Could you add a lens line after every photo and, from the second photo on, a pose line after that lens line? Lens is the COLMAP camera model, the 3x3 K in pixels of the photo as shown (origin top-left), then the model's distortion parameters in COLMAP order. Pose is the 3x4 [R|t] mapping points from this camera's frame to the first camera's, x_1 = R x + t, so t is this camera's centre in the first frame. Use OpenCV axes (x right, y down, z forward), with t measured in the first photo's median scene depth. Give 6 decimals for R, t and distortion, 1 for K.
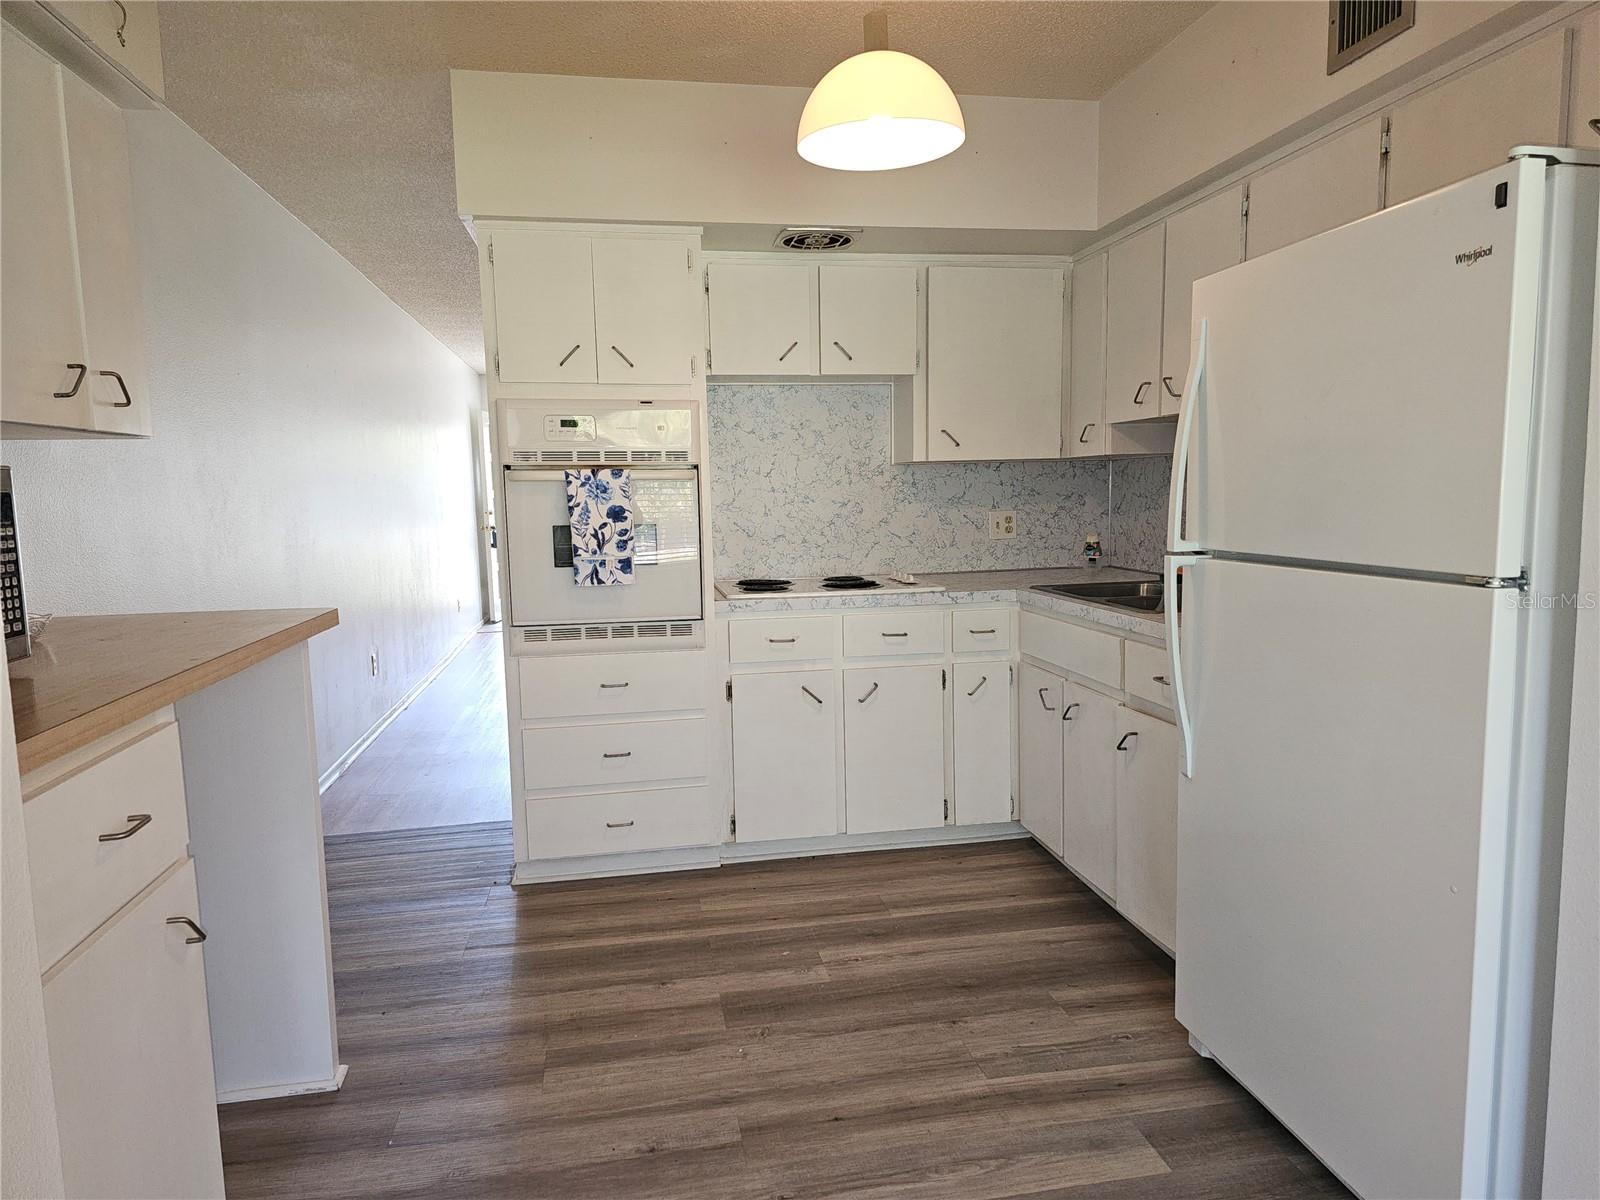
lens RADIAL K [[1061.8, 0, 799.2], [0, 1061.8, 606.4], [0, 0, 1]] dist [0.091487, -0.083272]
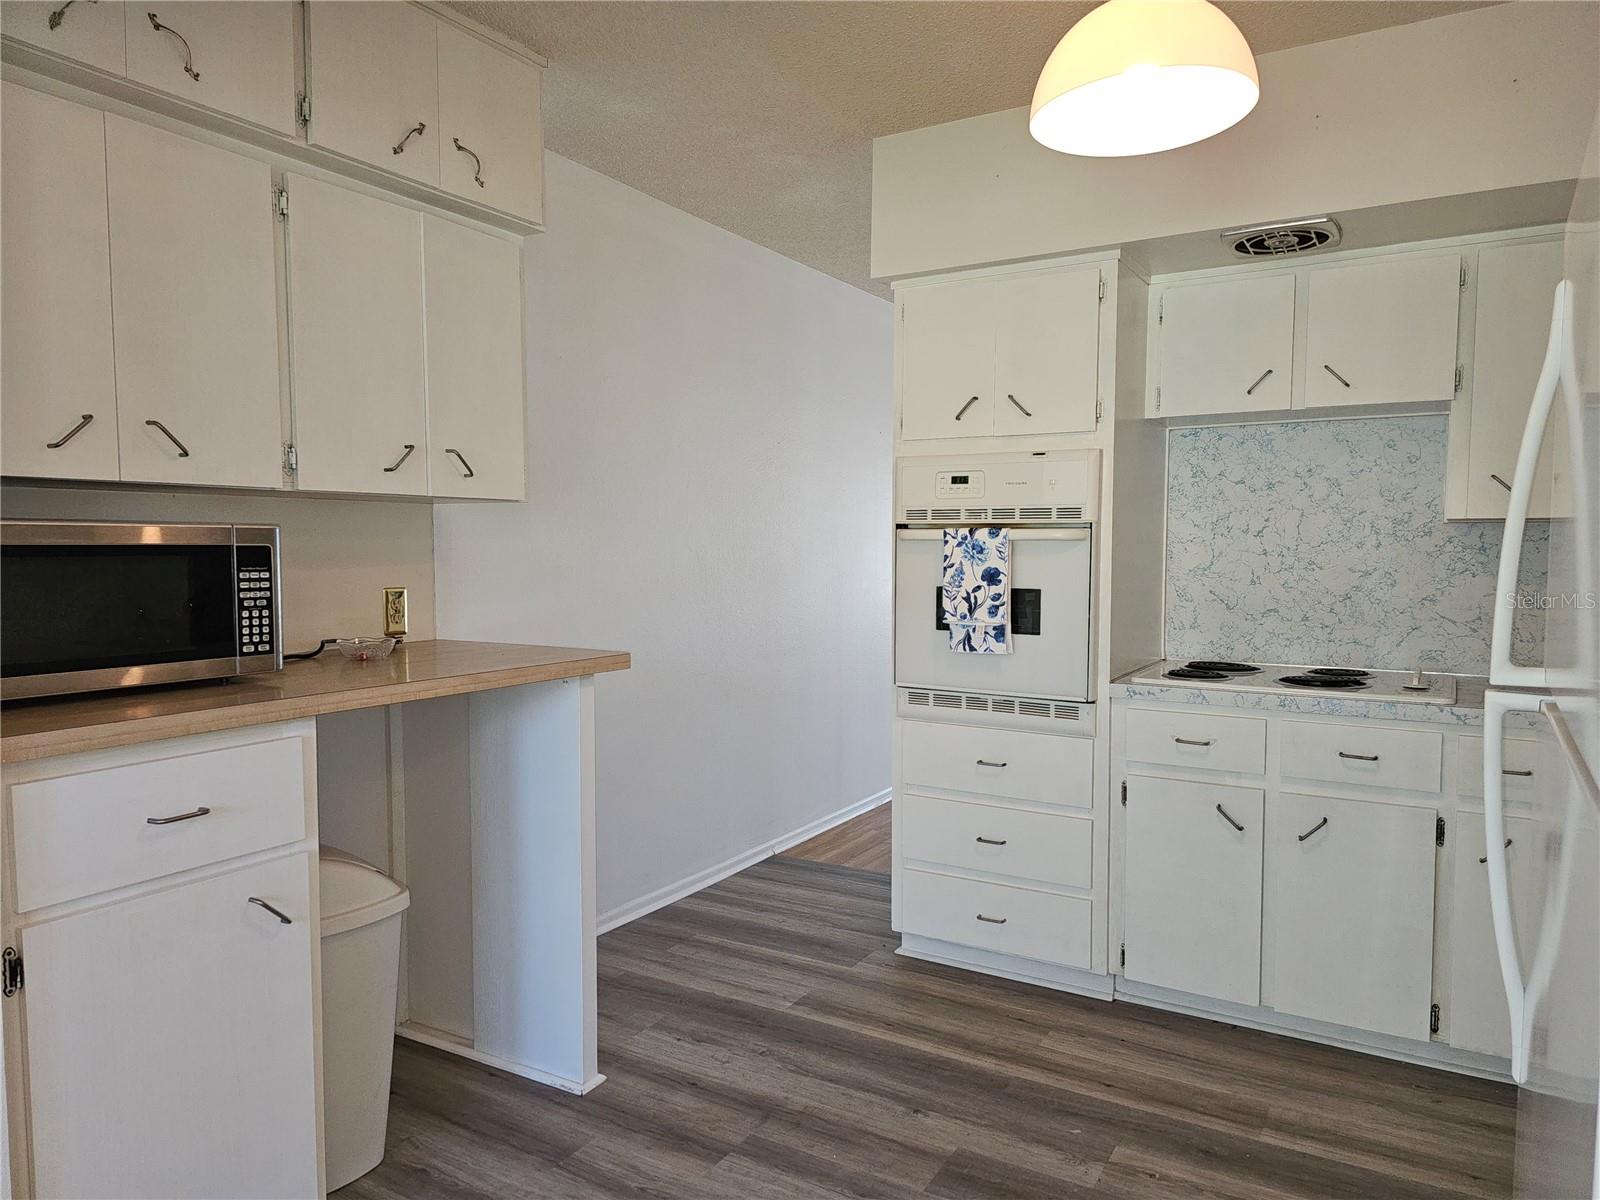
lens RADIAL K [[1061.8, 0, 799.2], [0, 1061.8, 606.4], [0, 0, 1]] dist [0.091487, -0.083272]
pose [[0.765037, 0.059878, -0.641196, 0.288178], [-0.088312, 0.996016, -0.012356, -0.035236], [0.637902, 0.066078, 0.767278, 0.193661]]
